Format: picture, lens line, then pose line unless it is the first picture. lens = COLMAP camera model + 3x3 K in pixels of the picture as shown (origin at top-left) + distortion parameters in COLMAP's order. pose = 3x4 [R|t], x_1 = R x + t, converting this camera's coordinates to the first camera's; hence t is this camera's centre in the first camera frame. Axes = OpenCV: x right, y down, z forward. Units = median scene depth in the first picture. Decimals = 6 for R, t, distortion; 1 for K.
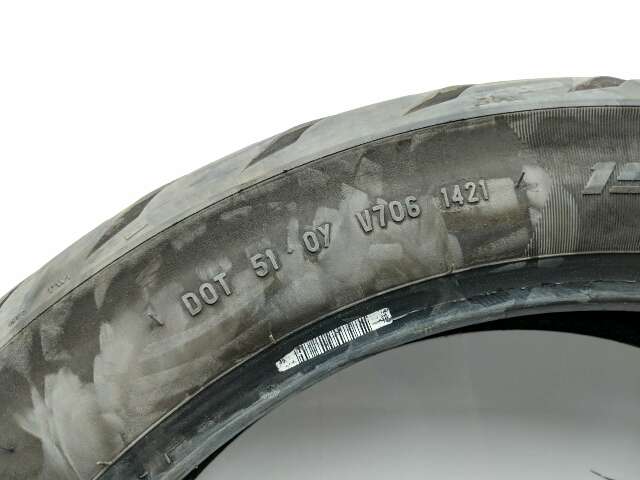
lens RADIAL K [[506.7, 0, 320.0], [0, 506.7, 240.0], [0, 0, 1]] dist [0.002434, -0.006531]
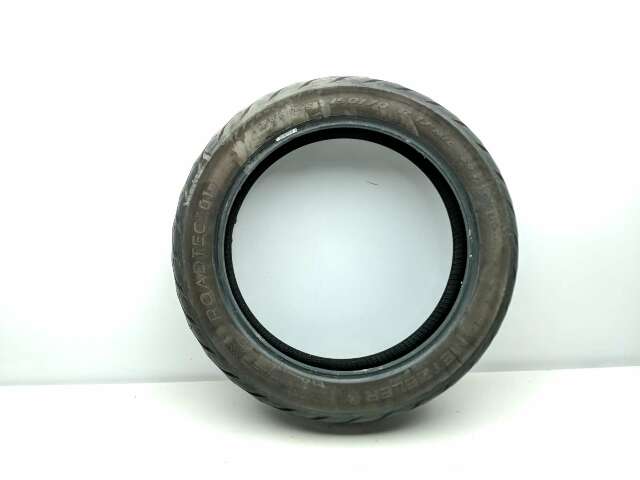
lens RADIAL K [[506.7, 0, 320.0], [0, 506.7, 240.0], [0, 0, 1]] dist [0.002434, -0.006531]
pose [[0.998772, -0.047497, -0.014122, 0.414919], [0.049380, 0.977765, 0.203805, 0.216722], [0.004128, -0.204252, 0.978910, -4.576759]]
